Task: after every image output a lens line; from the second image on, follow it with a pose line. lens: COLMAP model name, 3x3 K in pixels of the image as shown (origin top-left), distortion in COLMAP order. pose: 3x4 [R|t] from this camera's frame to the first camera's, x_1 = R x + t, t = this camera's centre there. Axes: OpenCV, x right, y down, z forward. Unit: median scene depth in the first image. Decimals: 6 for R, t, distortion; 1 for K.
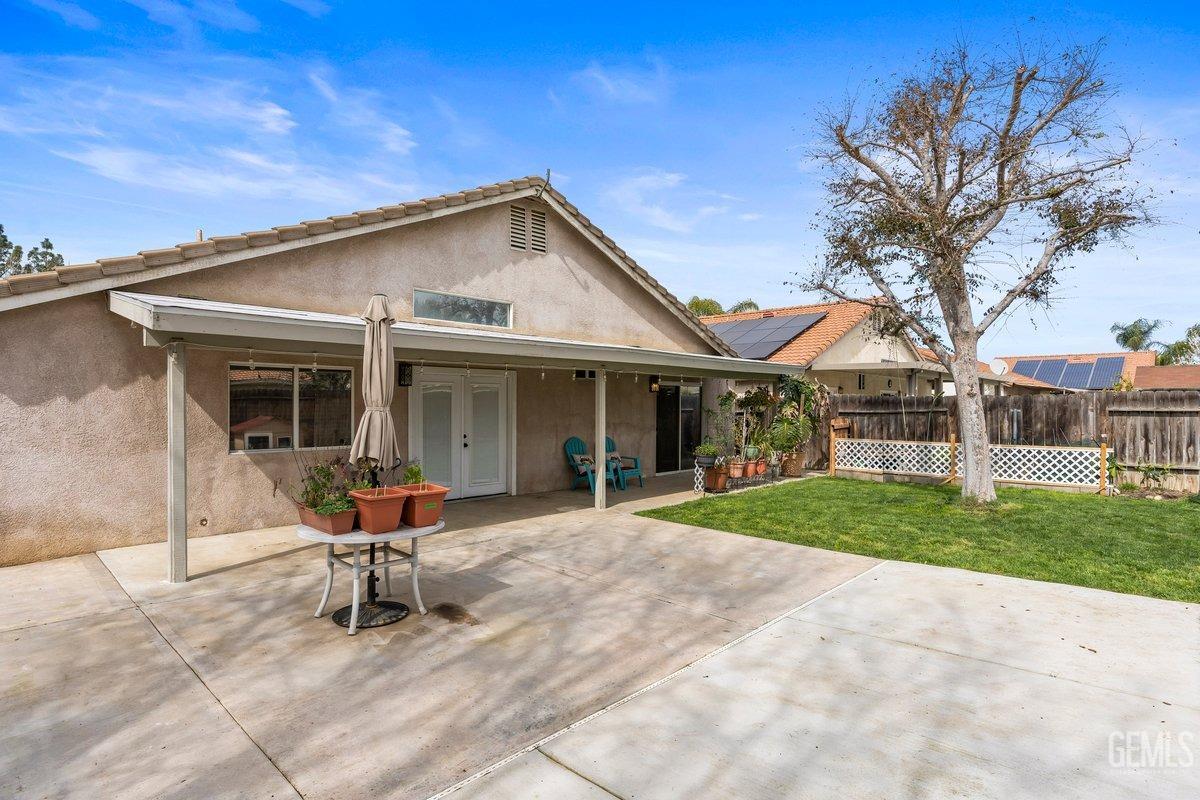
lens RADIAL K [[621.7, 0, 599.7], [0, 621.7, 403.8], [0, 0, 1]] dist [-0.024075, -0.000316]
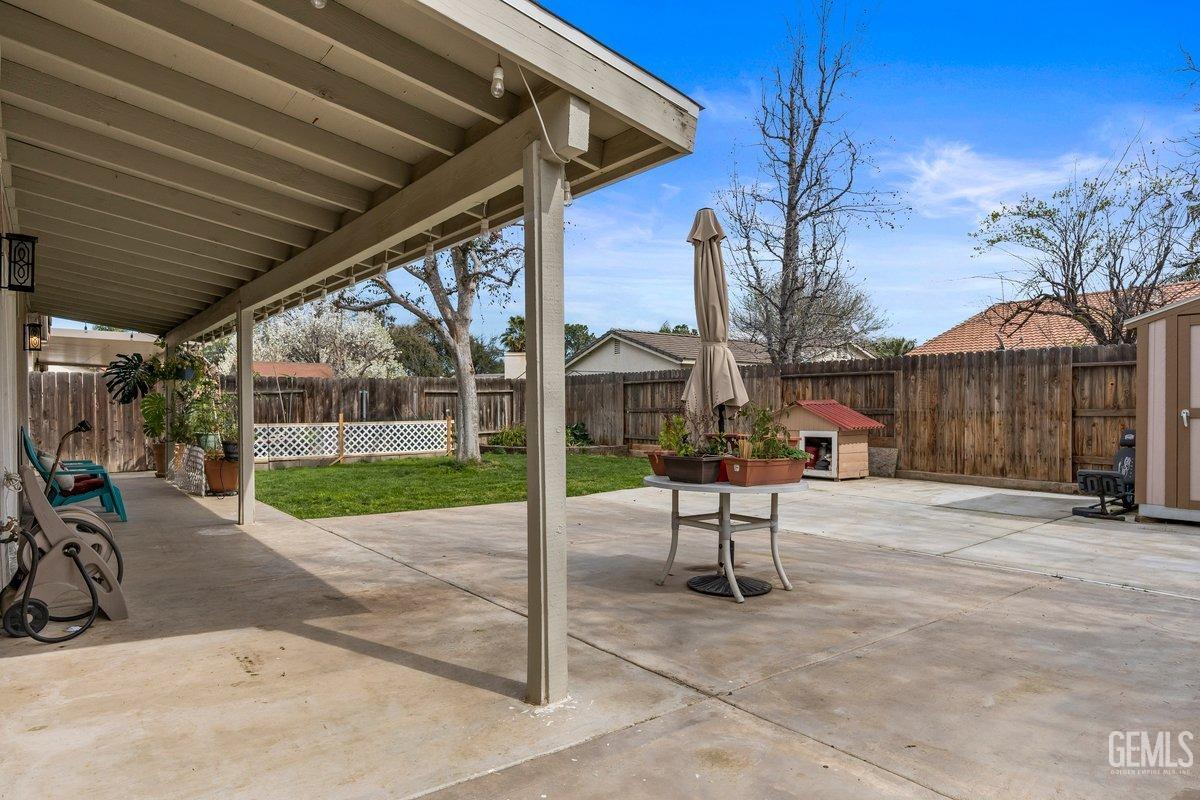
lens RADIAL K [[720.3, 0, 600.0], [0, 720.3, 400.0], [0, 0, 1]] dist [-0.002014, -0.000543]
pose [[0.163179, -0.001884, 0.986595, -1.025693], [0.000753, 0.999998, 0.001785, 0.045496], [-0.986596, 0.000452, 0.163180, 0.725187]]
